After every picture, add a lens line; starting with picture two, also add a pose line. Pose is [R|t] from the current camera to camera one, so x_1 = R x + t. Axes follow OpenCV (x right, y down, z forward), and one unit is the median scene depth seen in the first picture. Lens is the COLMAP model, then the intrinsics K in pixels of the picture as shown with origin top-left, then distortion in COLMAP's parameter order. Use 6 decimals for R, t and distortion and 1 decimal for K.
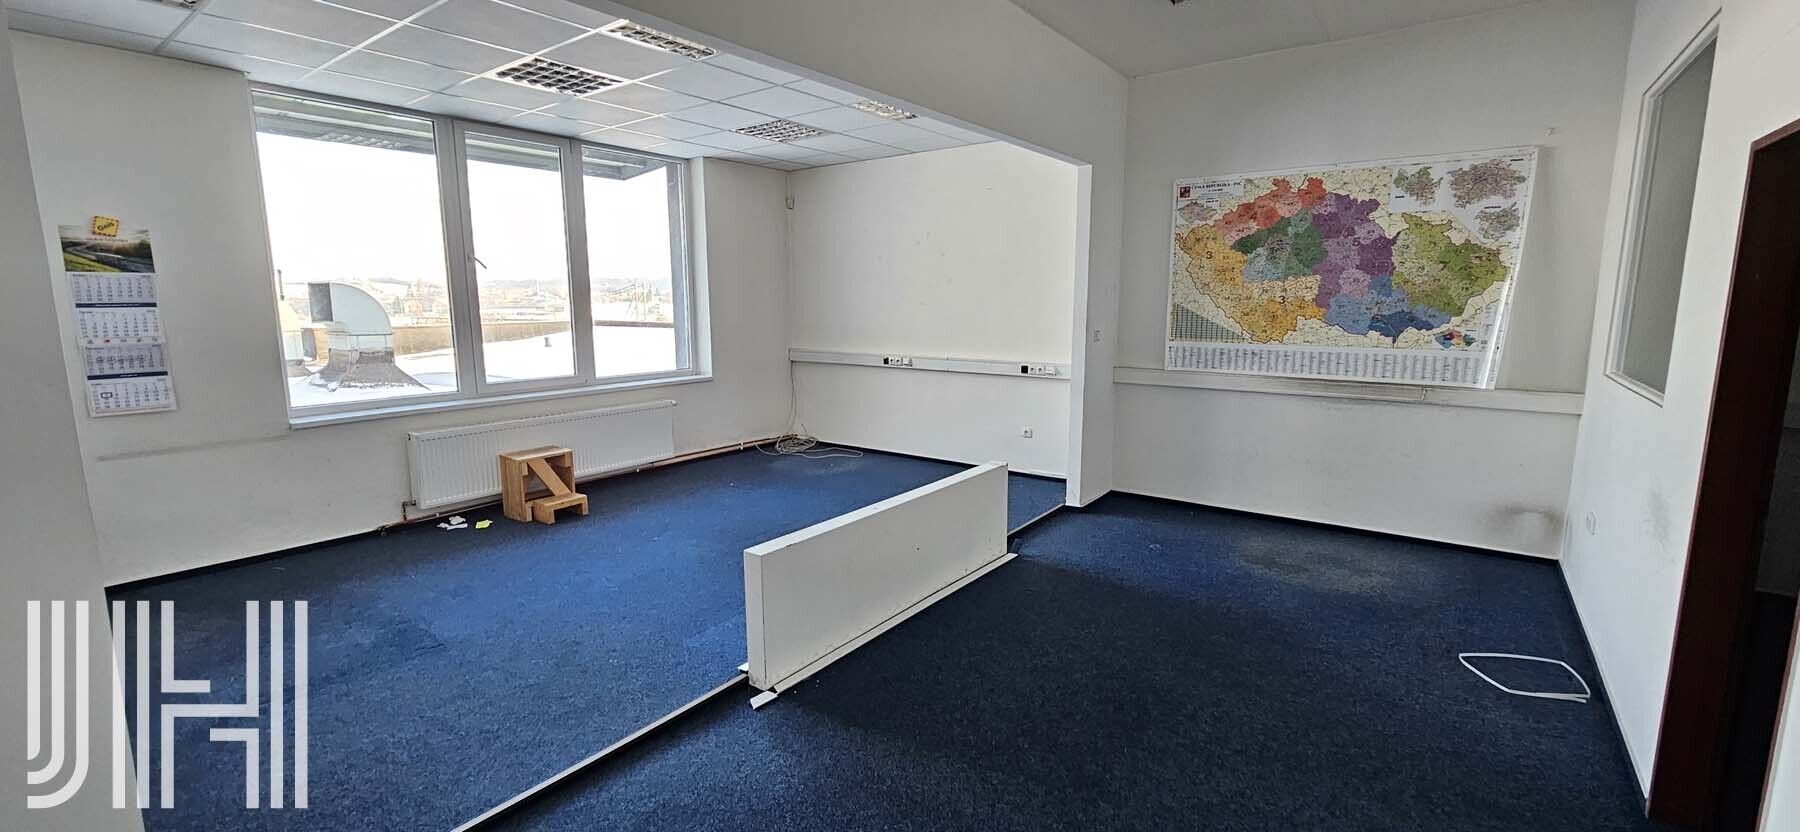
lens RADIAL K [[736.9, 0, 900.0], [0, 736.9, 416.0], [0, 0, 1]] dist [-0.001273, -0.000255]
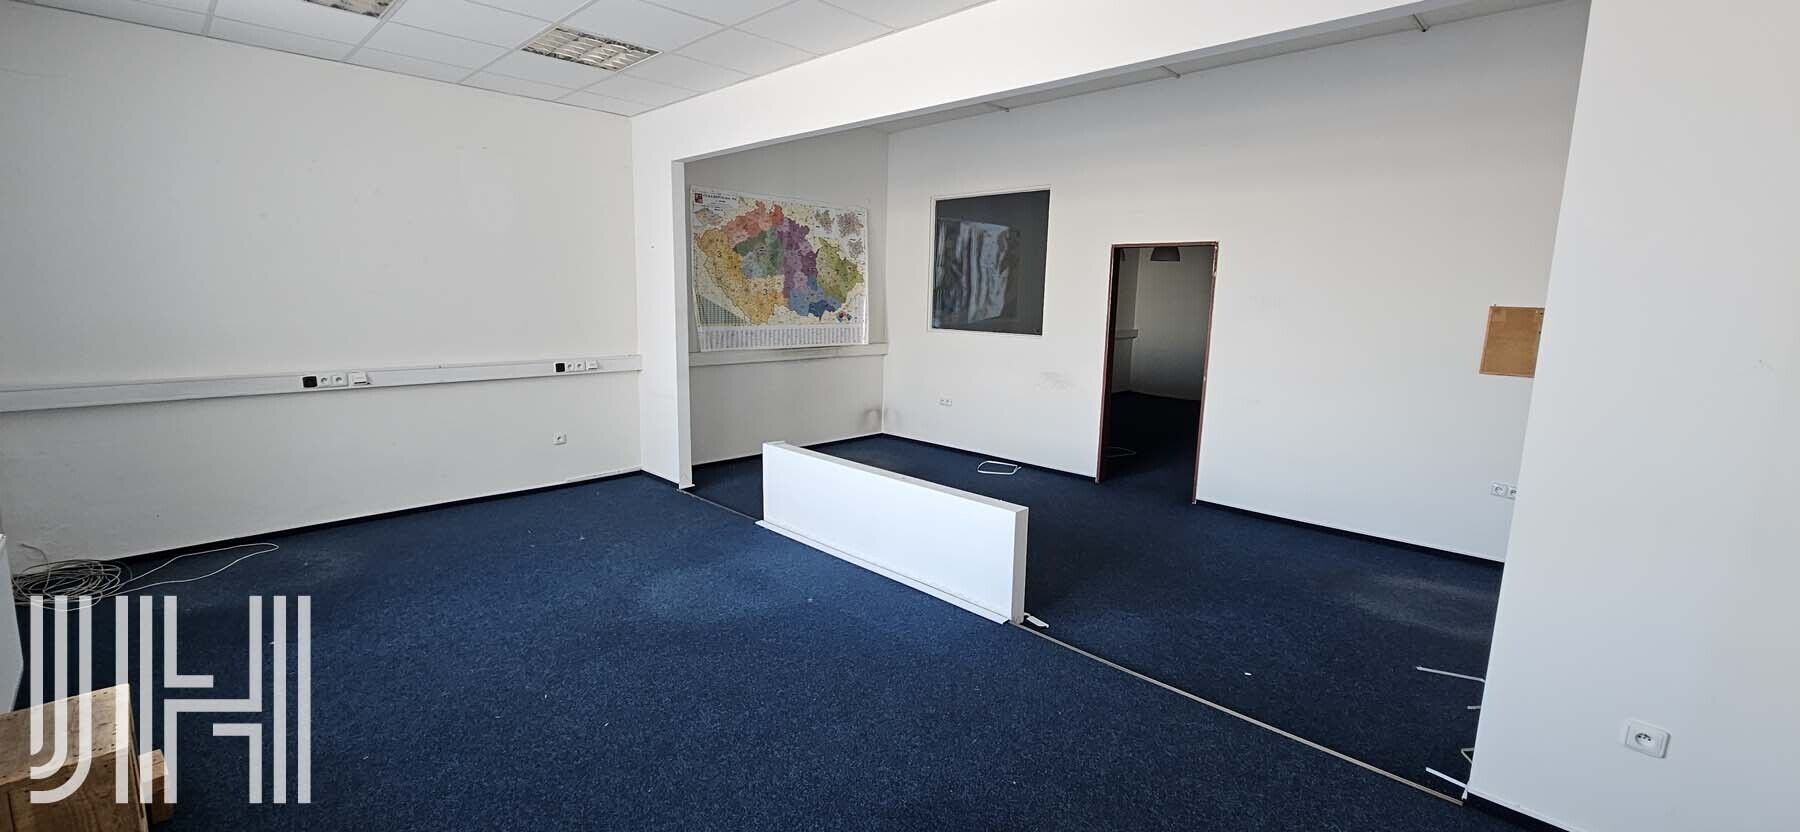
lens RADIAL K [[736.9, 0, 900.0], [0, 736.9, 416.0], [0, 0, 1]] dist [-0.001273, -0.000255]
pose [[0.132090, -0.161150, 0.978051, -0.837168], [0.137081, 0.980185, 0.142988, -0.098042], [-0.981713, 0.115184, 0.151563, 0.602990]]
